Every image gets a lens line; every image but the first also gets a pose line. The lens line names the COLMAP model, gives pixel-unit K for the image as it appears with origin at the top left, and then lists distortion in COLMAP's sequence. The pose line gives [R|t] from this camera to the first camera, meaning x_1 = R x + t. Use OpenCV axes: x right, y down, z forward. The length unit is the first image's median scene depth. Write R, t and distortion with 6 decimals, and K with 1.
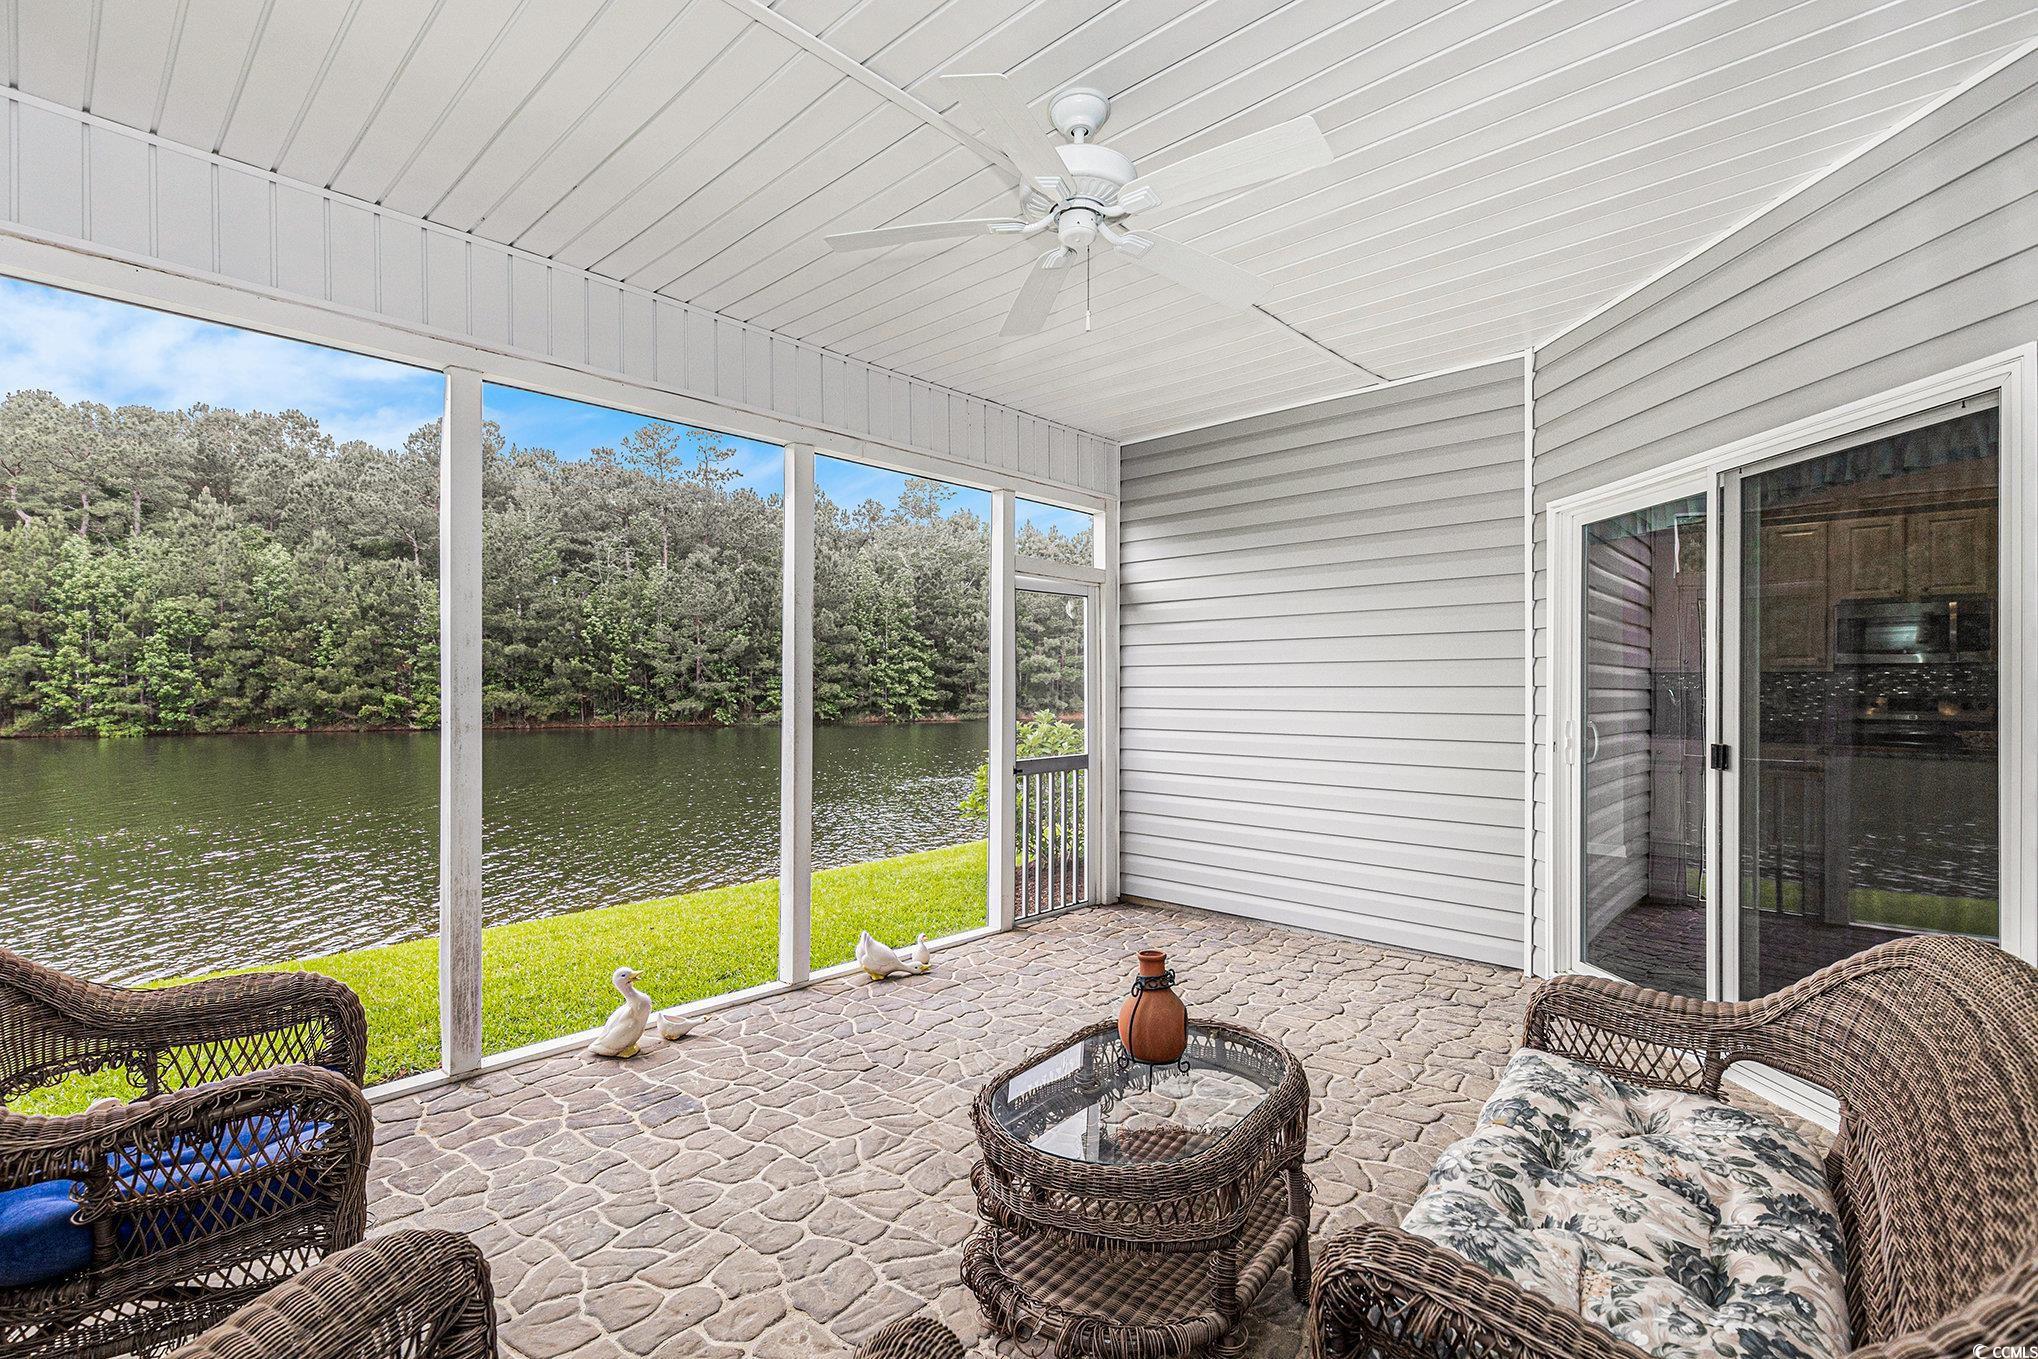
lens RADIAL K [[924.1, 0, 1021.6], [0, 924.1, 673.7], [0, 0, 1]] dist [0.002838, 0.000164]
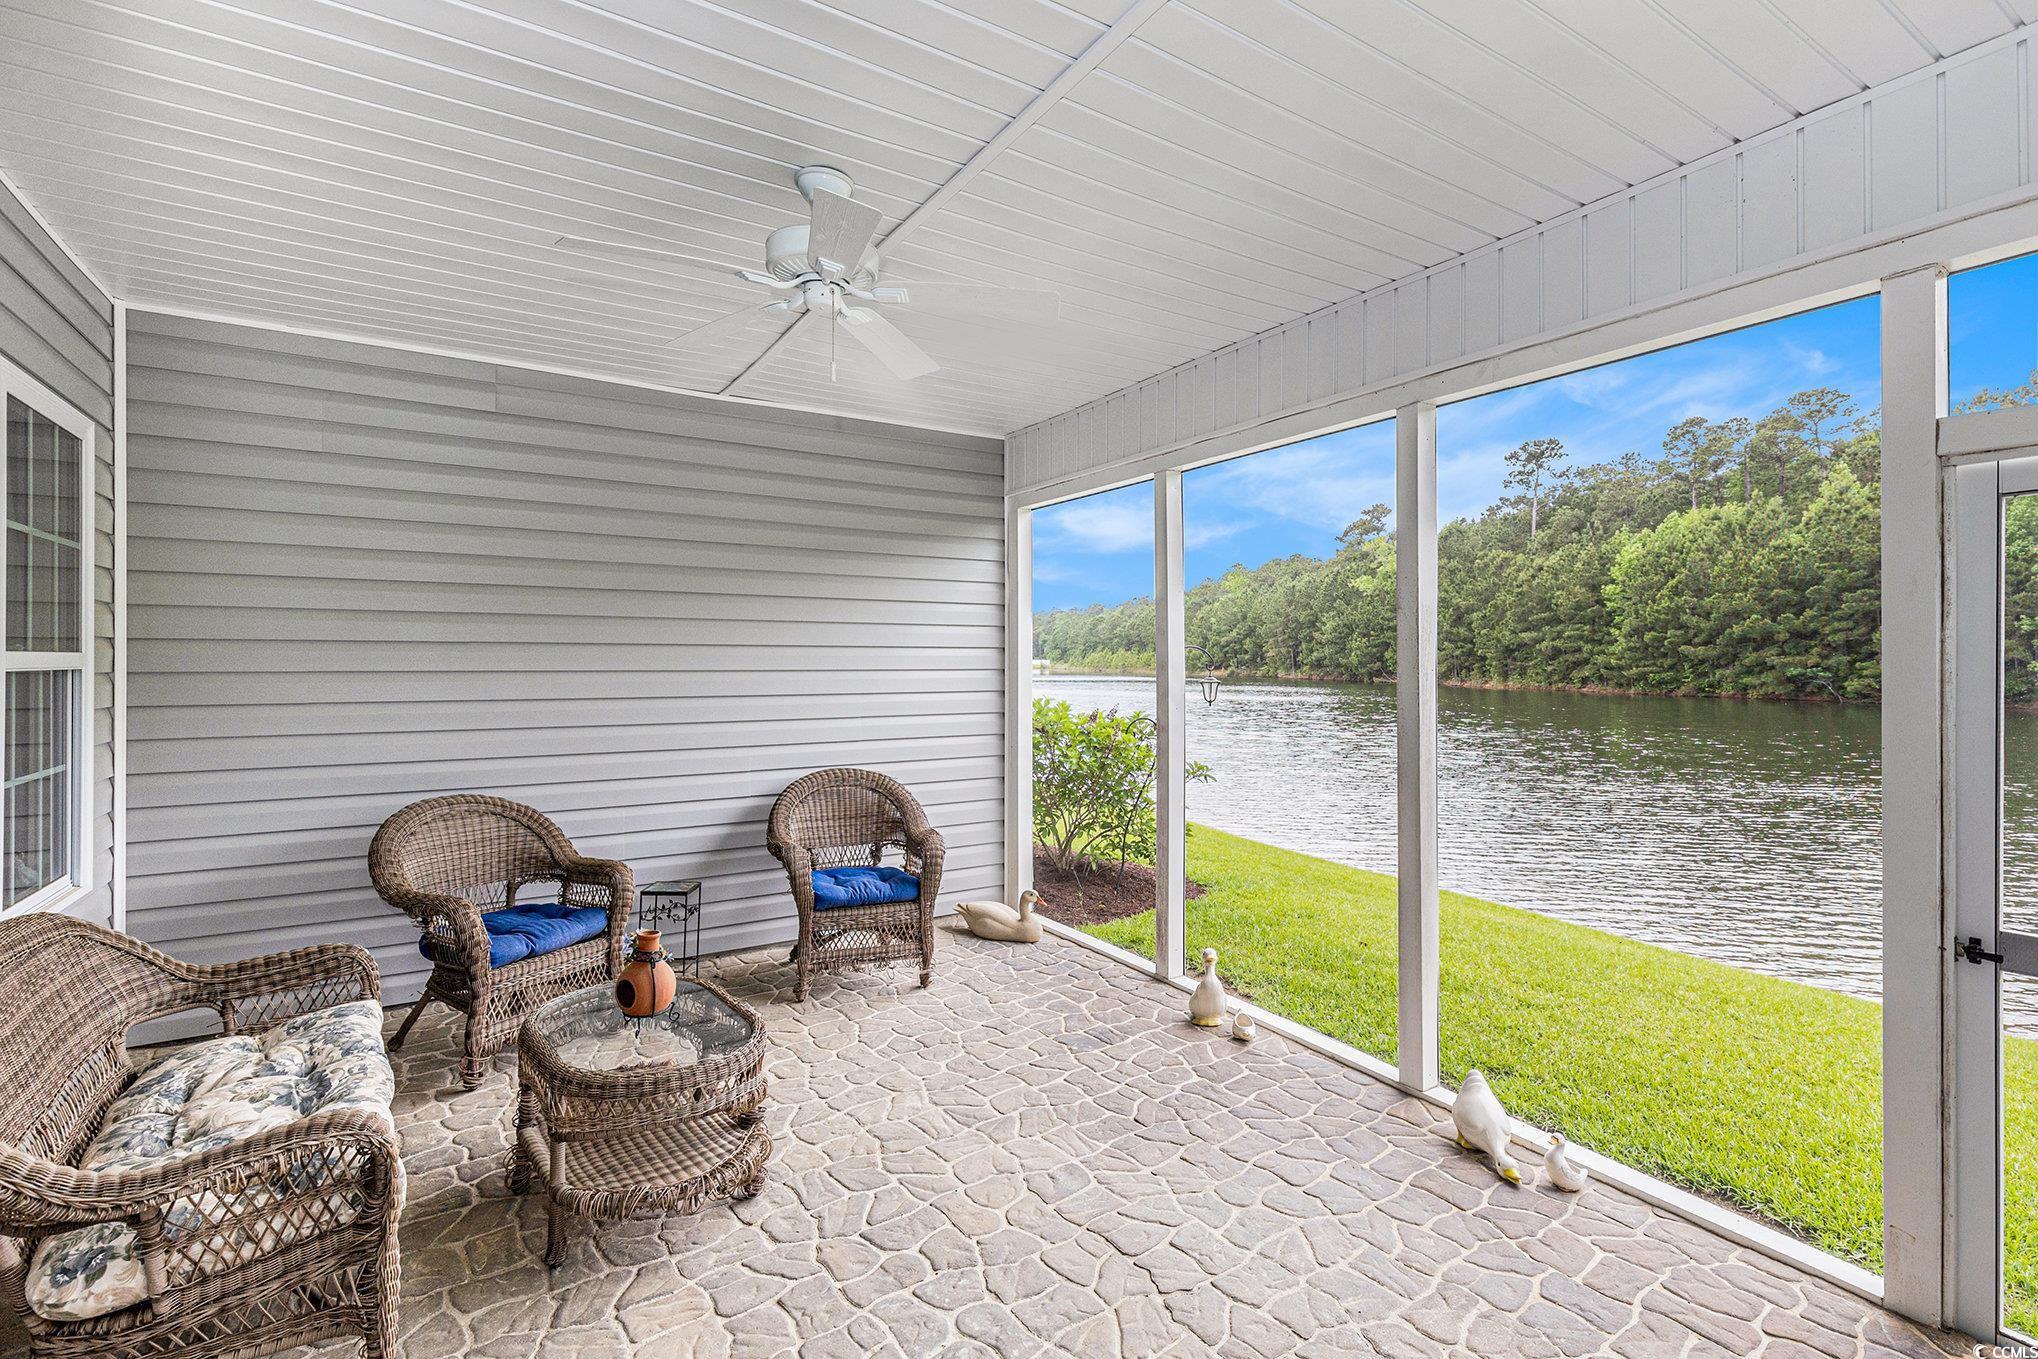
lens RADIAL K [[944.2, 0, 1022.2], [0, 944.2, 675.4], [0, 0, 1]] dist [0.004545, -0.000533]
pose [[-0.260472, 0.014362, -0.965374, 0.705256], [0.013486, 0.999846, 0.011236, -0.026645], [0.965387, -0.010093, -0.260626, 1.044614]]
